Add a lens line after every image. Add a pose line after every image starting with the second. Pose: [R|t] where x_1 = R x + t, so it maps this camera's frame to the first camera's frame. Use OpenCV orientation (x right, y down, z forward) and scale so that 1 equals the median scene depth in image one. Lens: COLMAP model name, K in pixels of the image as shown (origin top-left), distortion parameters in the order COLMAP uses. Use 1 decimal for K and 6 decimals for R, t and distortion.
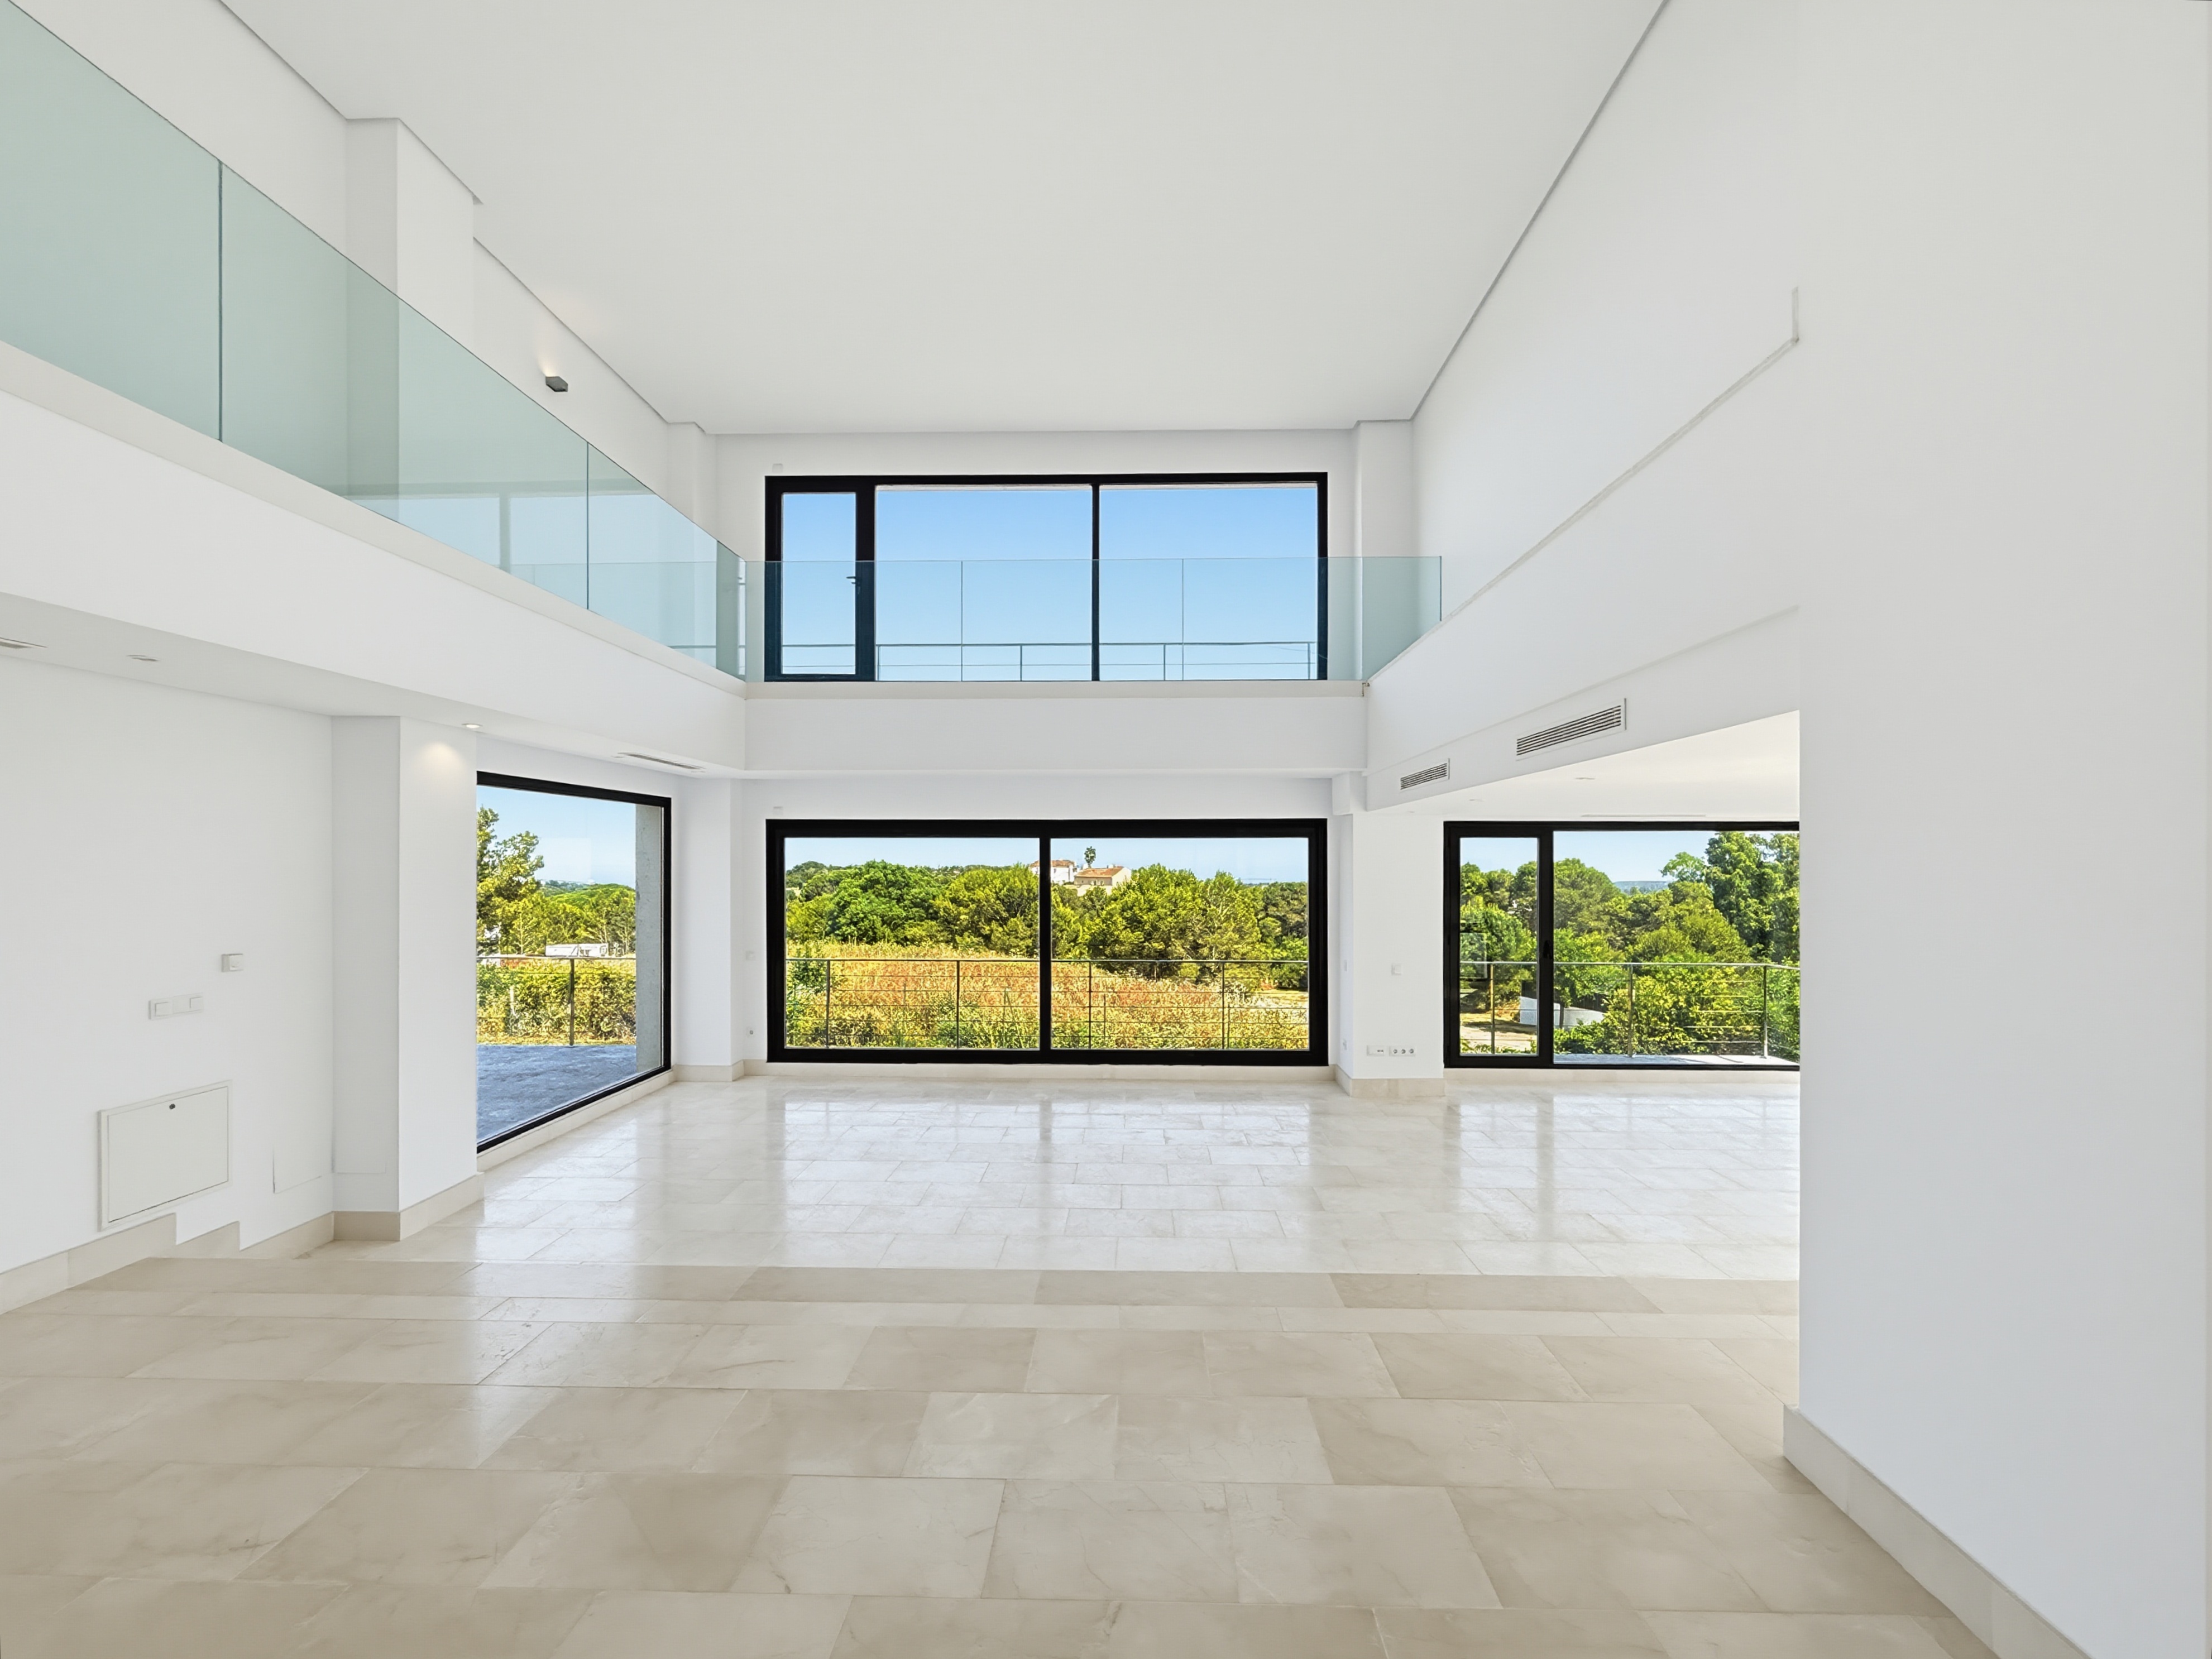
lens RADIAL K [[888.3, 0, 1079.8], [0, 888.3, 818.2], [0, 0, 1]] dist [0.004419, 0.000171]
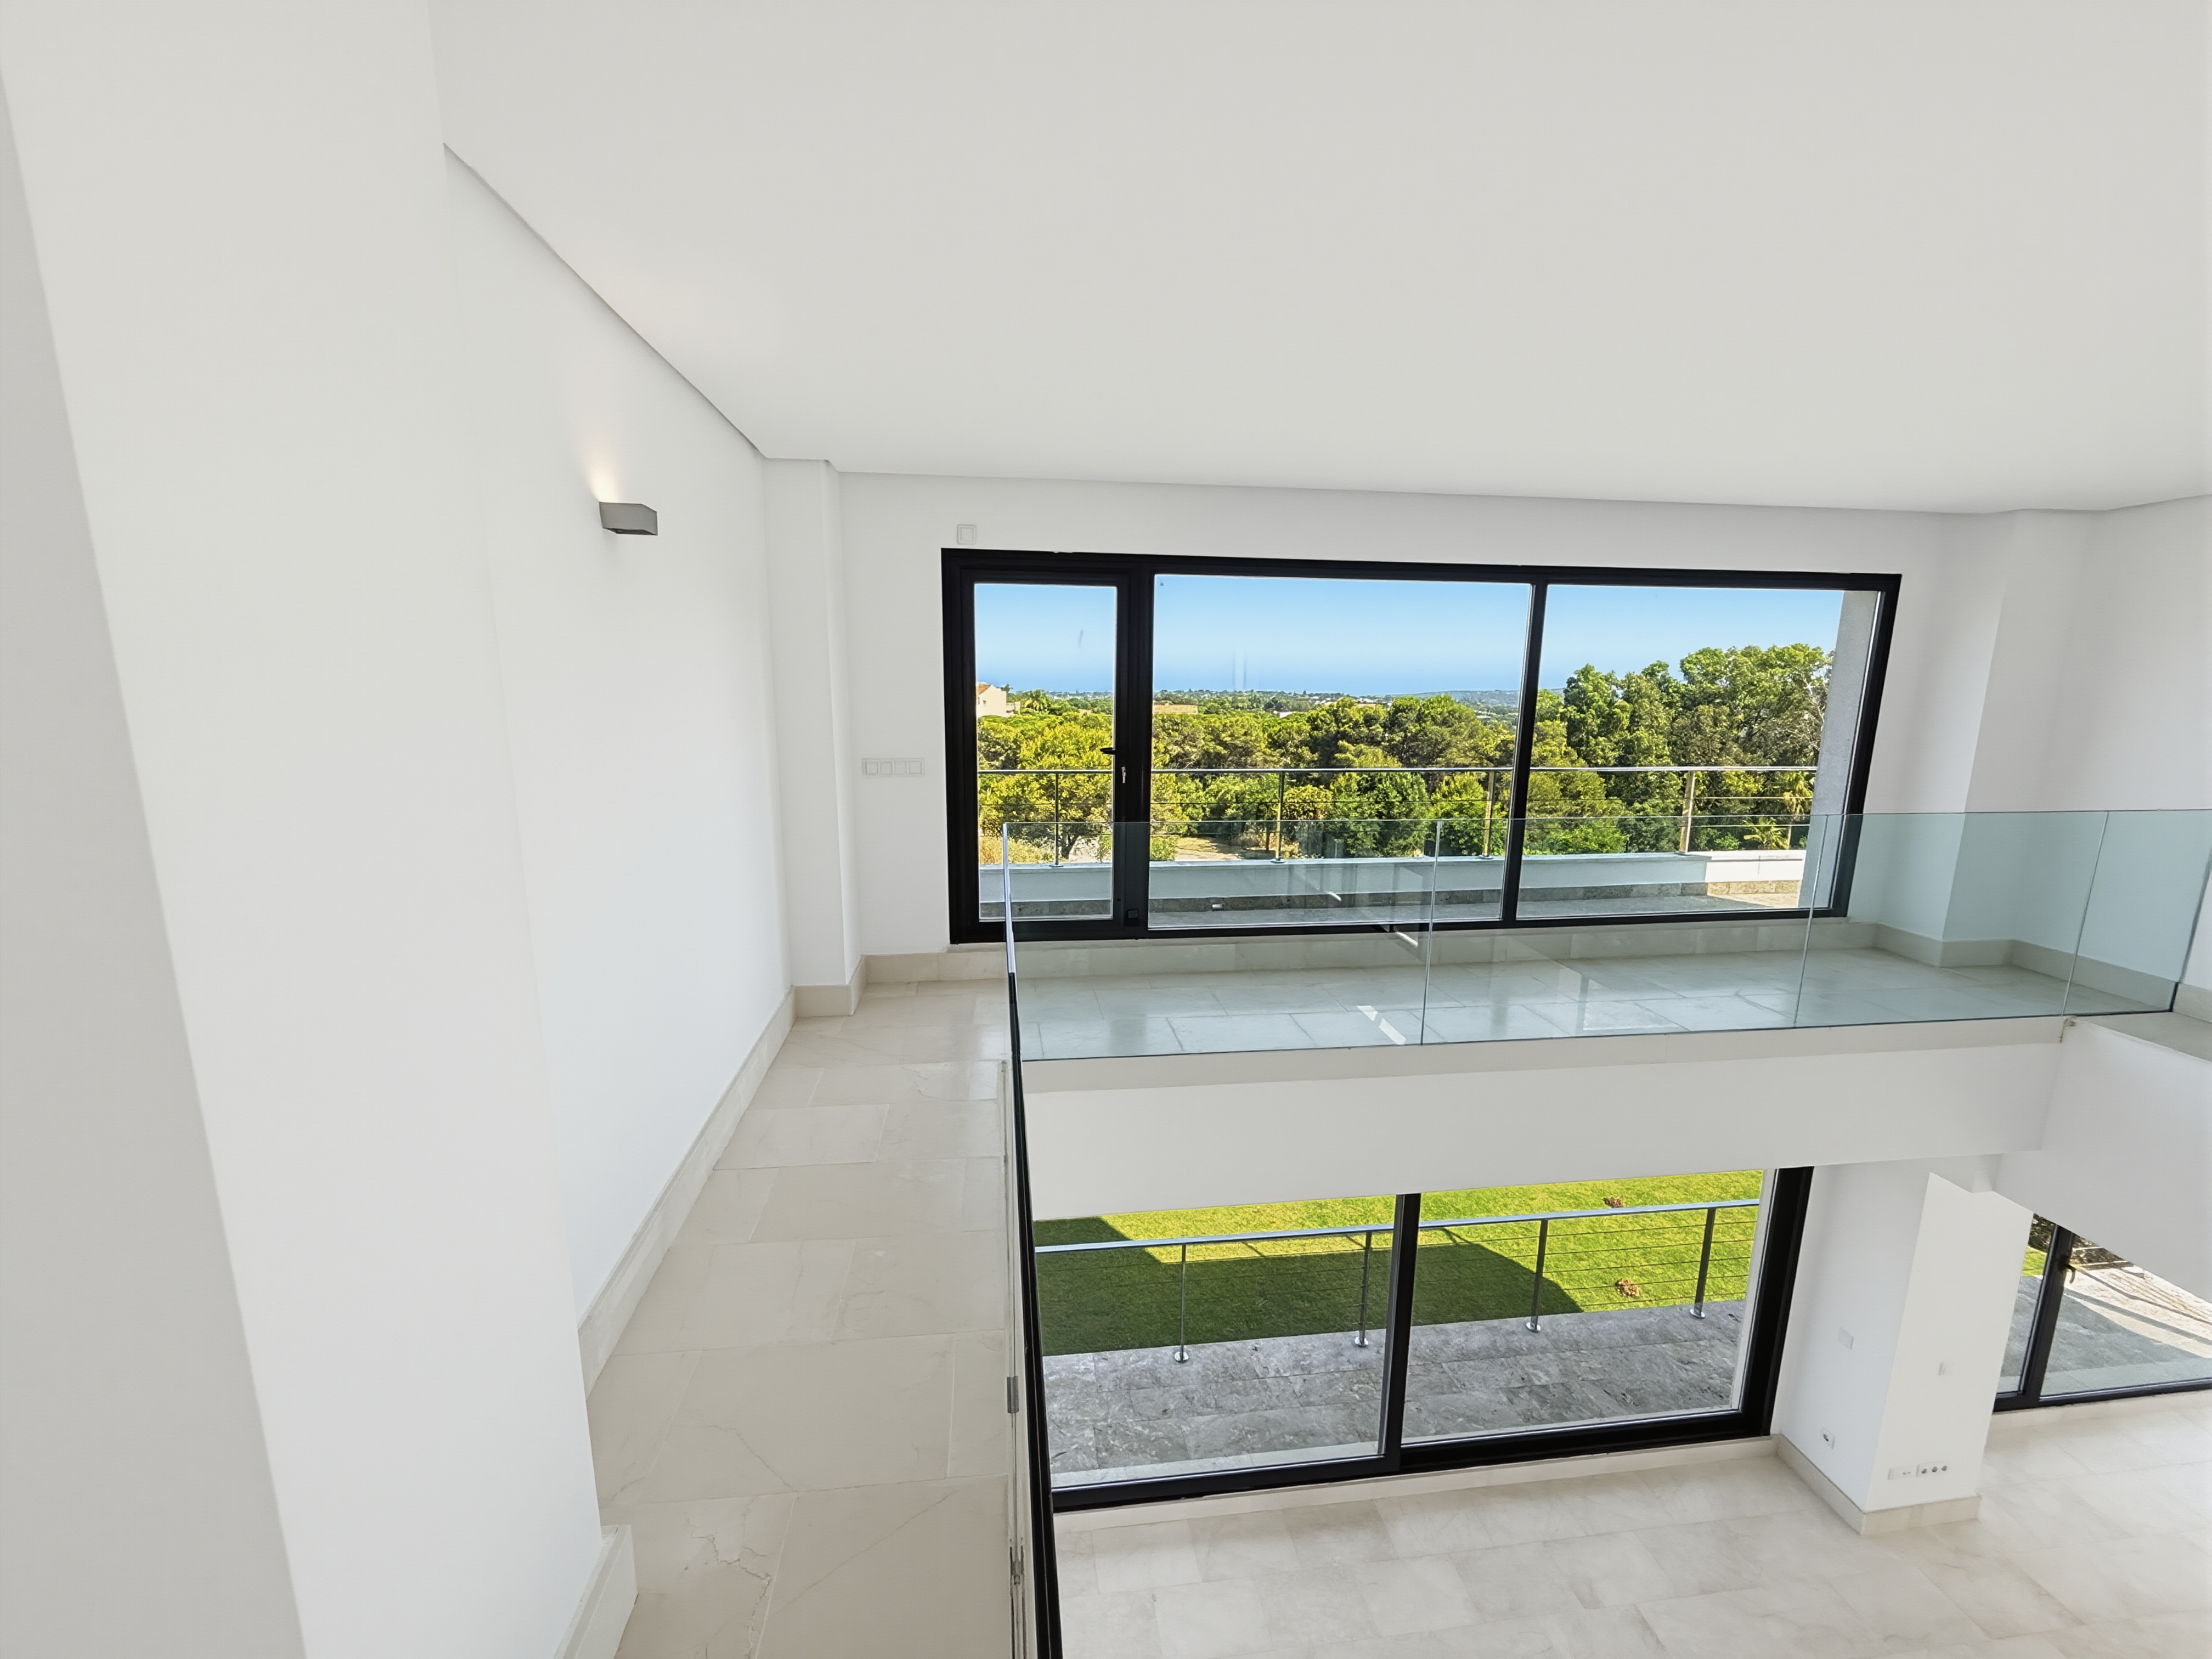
lens RADIAL K [[888.4, 0, 1080.4], [0, 888.4, 792.7], [0, 0, 1]] dist [0.004419, 0.000171]
pose [[0.987168, -0.017960, 0.158672, -0.056025], [-0.011858, 0.982667, 0.184998, -0.053531], [-0.159244, -0.184506, 0.969845, 0.073260]]
